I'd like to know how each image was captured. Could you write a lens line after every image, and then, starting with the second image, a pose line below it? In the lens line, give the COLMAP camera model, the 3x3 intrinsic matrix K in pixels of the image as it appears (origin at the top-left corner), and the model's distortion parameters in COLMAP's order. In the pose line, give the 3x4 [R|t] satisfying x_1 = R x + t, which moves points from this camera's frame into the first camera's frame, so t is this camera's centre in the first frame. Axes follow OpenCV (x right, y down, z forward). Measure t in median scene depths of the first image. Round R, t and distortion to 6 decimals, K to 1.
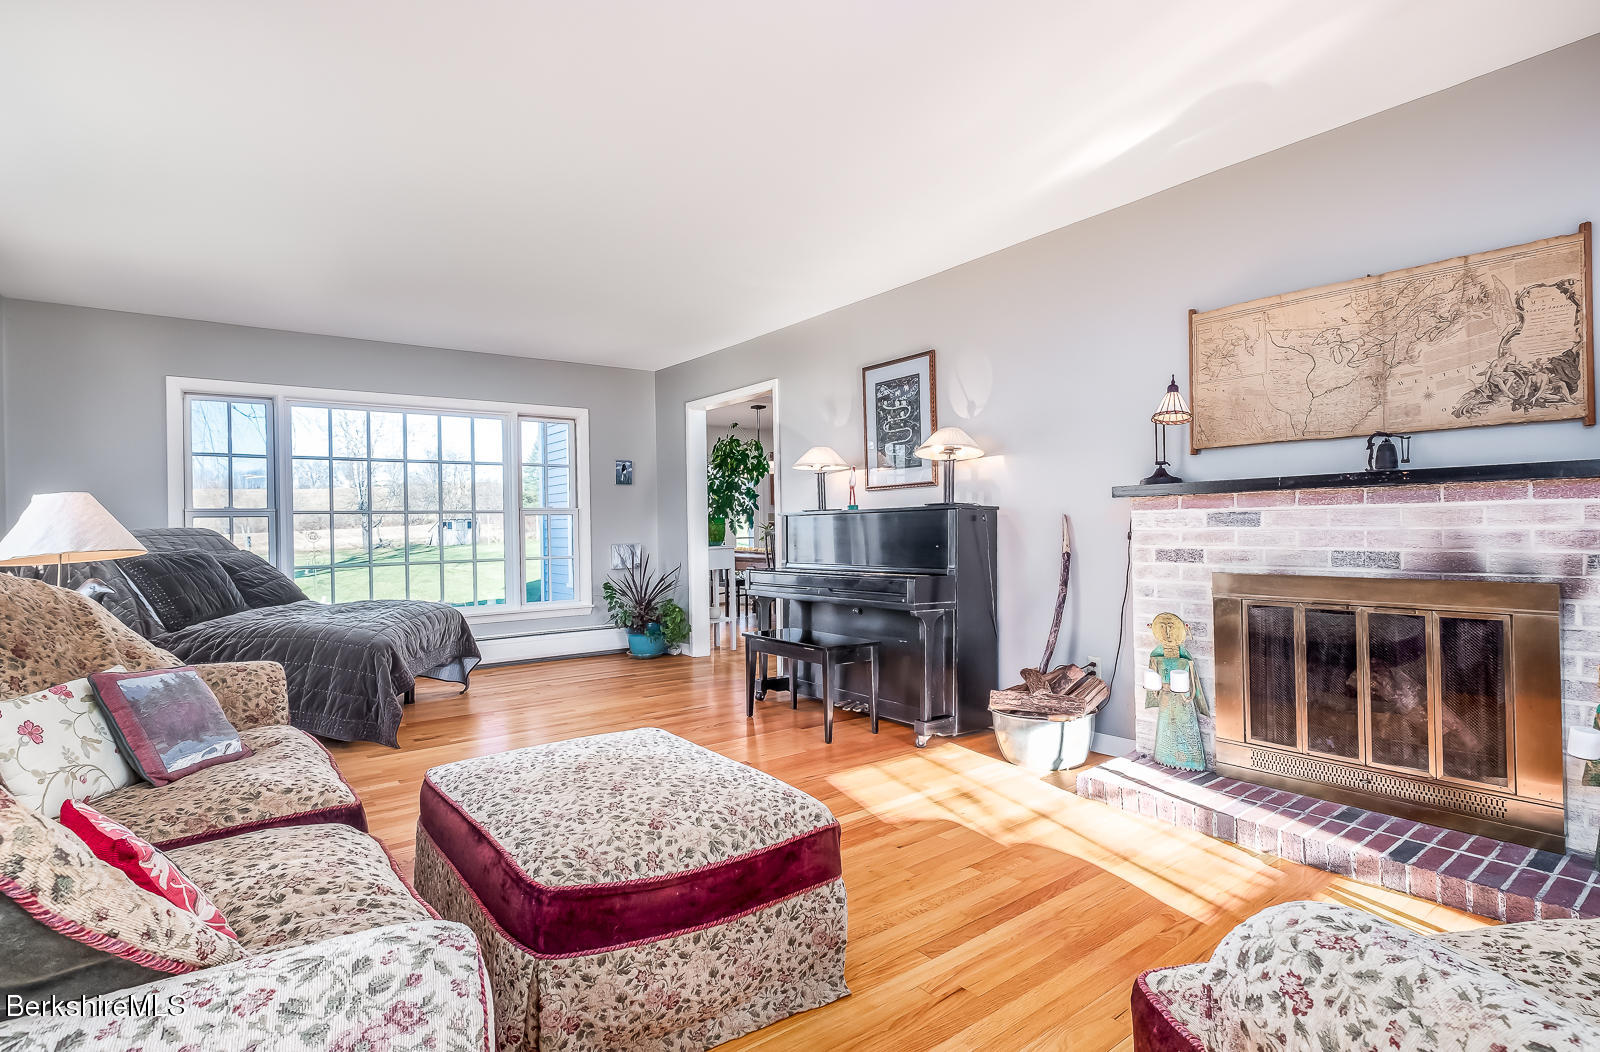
lens RADIAL K [[783.7, 0, 800.8], [0, 783.7, 518.3], [0, 0, 1]] dist [-0.011888, -0.000366]
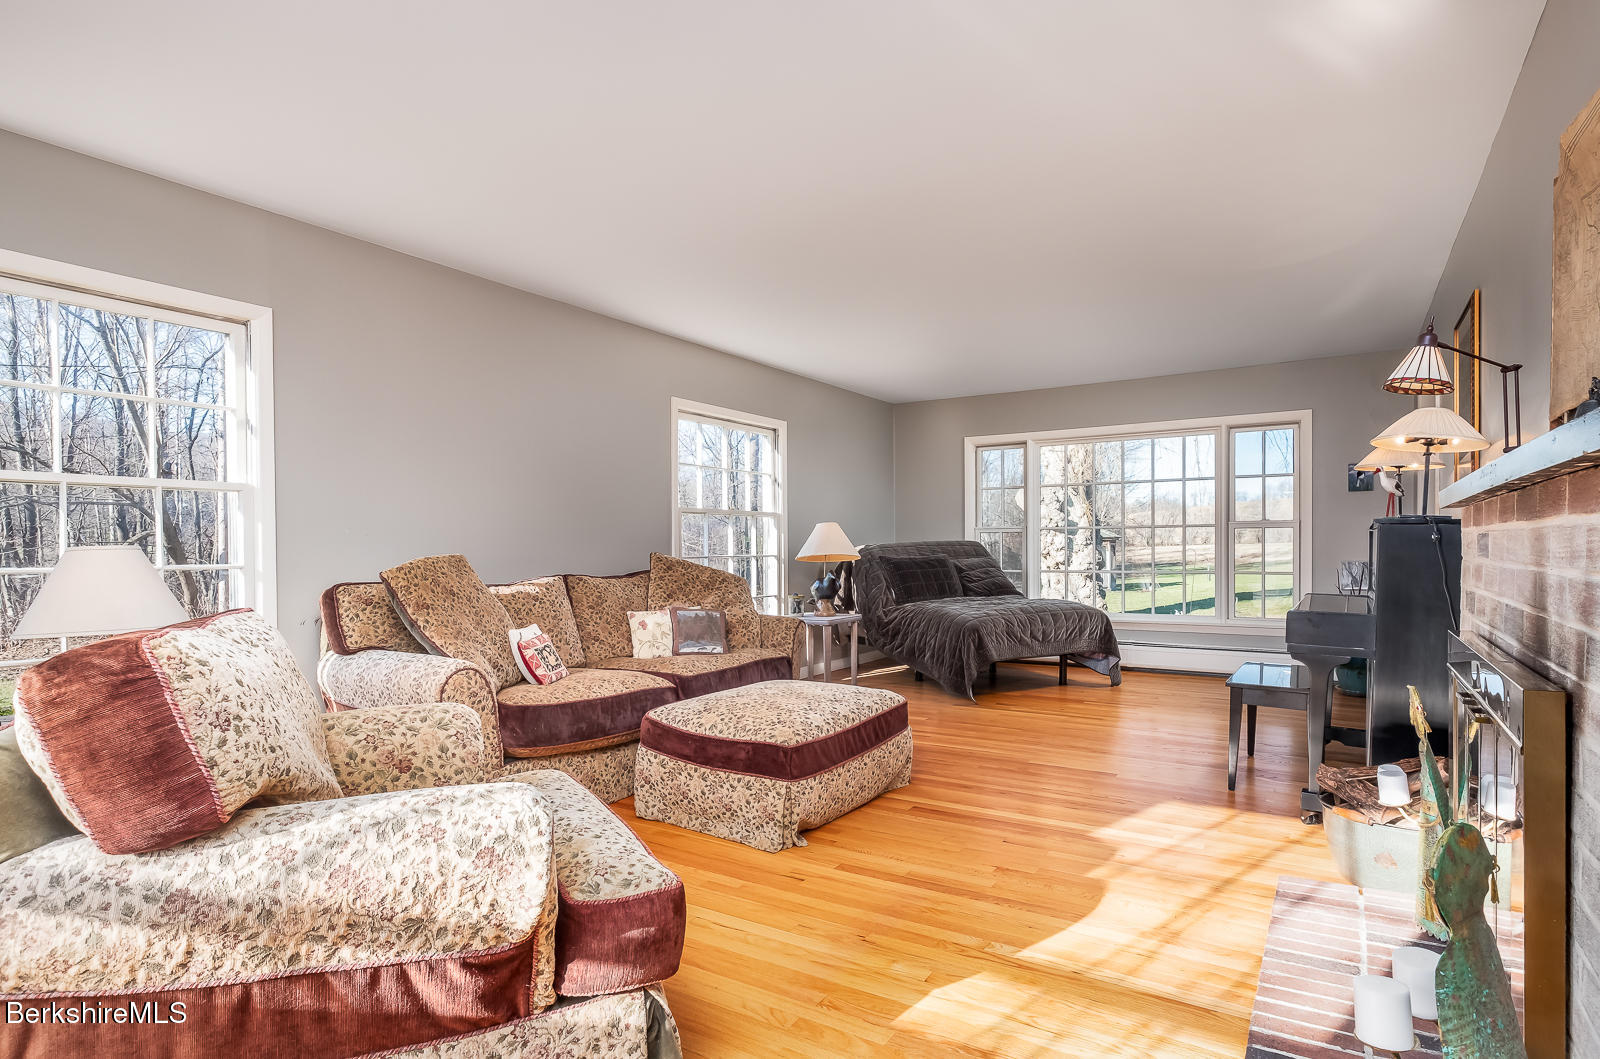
lens RADIAL K [[830.9, 0, 802.7], [0, 830.9, 538.4], [0, 0, 1]] dist [0.000441, 0.000022]
pose [[0.337794, 0.012104, -0.941142, 0.569318], [0.014364, 0.999735, 0.018013, -0.022292], [0.941111, -0.019604, 0.337530, 0.163915]]
